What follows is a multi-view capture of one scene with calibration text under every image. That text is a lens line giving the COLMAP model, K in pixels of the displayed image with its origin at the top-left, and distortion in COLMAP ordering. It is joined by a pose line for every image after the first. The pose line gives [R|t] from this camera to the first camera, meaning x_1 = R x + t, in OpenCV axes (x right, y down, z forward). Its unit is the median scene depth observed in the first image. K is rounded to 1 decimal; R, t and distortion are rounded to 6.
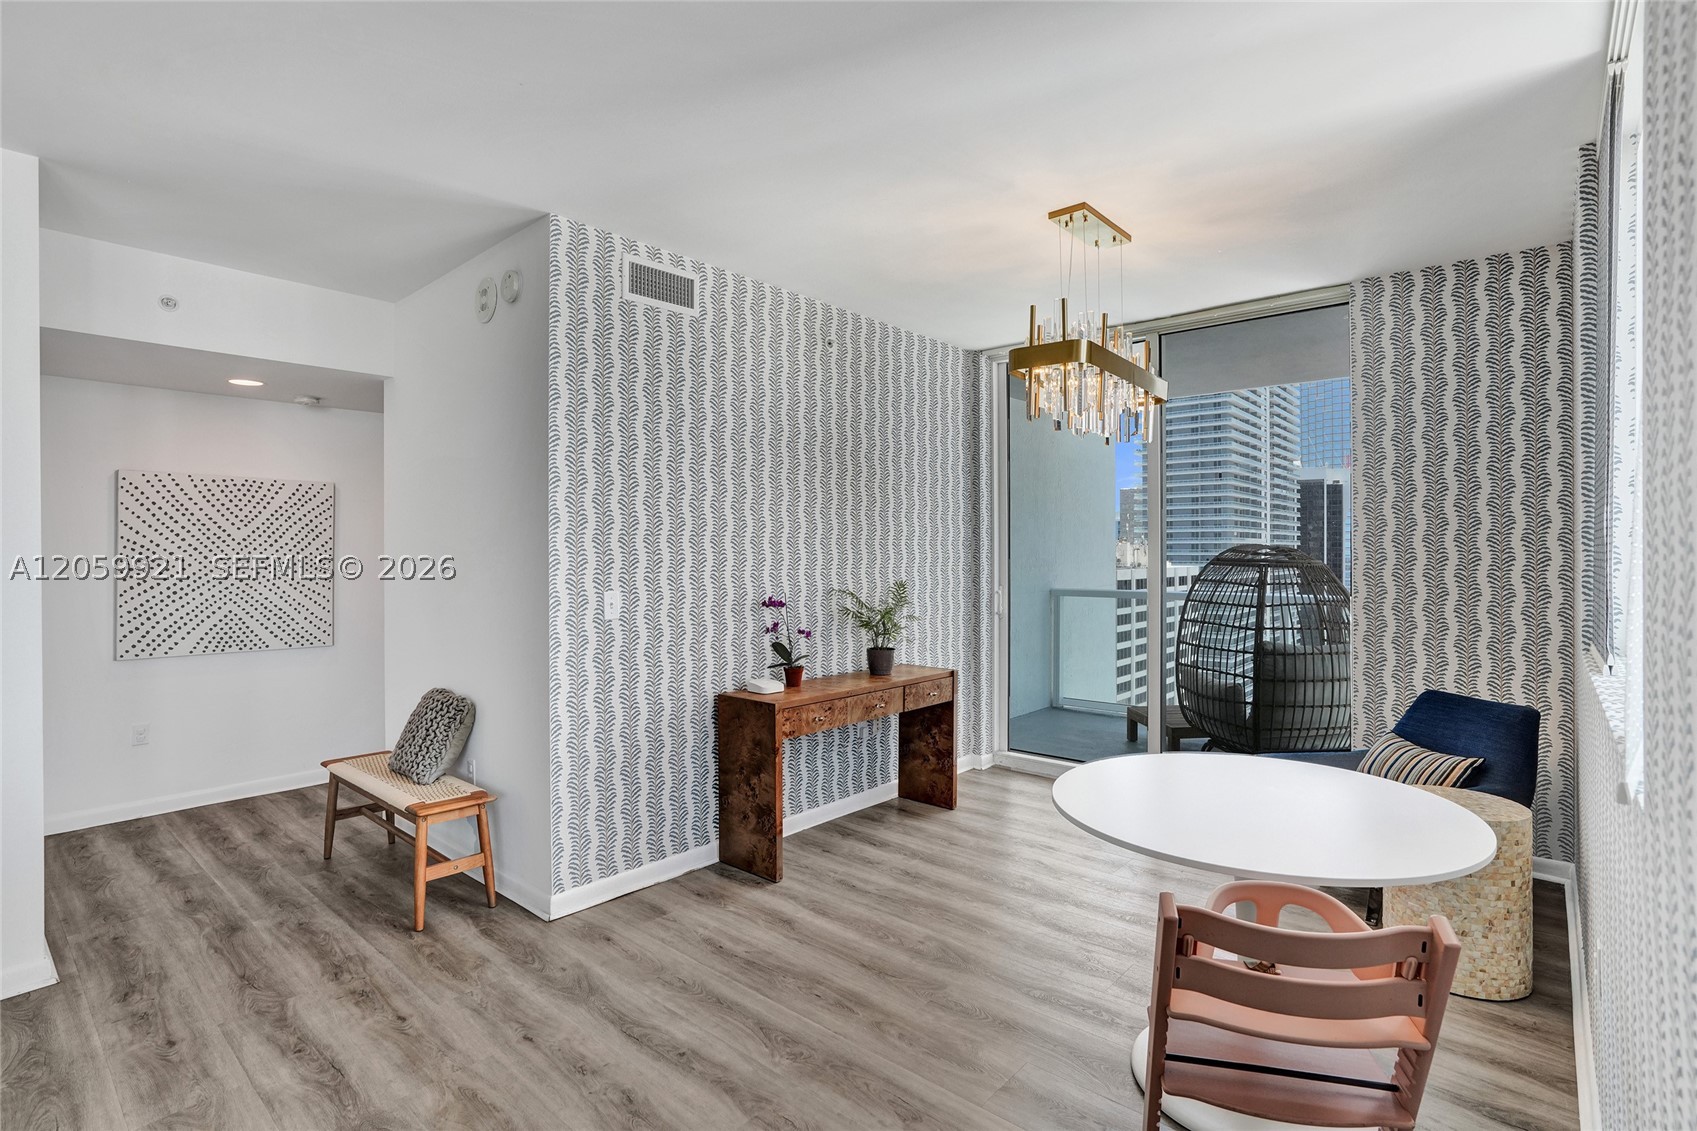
lens RADIAL K [[813.0, 0, 854.7], [0, 813.0, 565.0], [0, 0, 1]] dist [-0.075007, 0.028437]
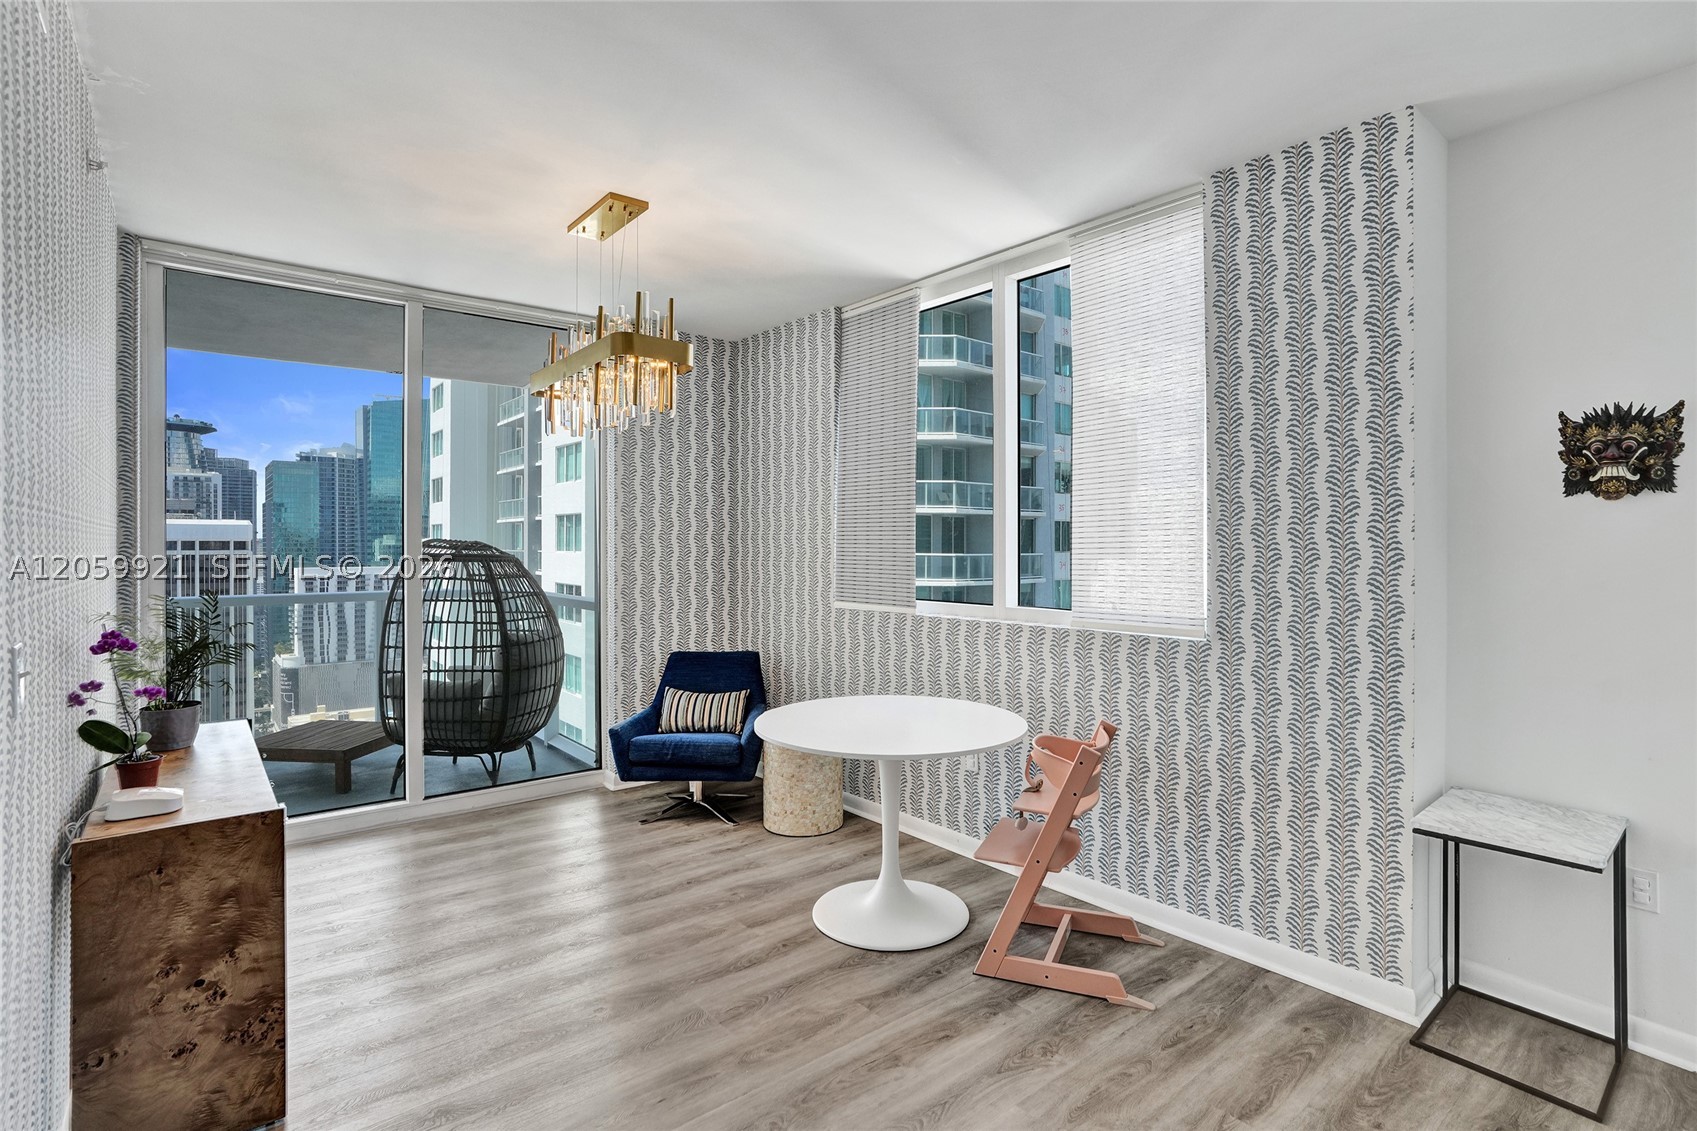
lens RADIAL K [[829.4, 0, 854.3], [0, 829.4, 547.9], [0, 0, 1]] dist [-0.049753, 0.029483]
pose [[0.147959, -0.006002, 0.988975, -0.597941], [0.016672, 0.999855, 0.003573, -0.009902], [-0.988853, 0.015959, 0.148038, 0.492336]]
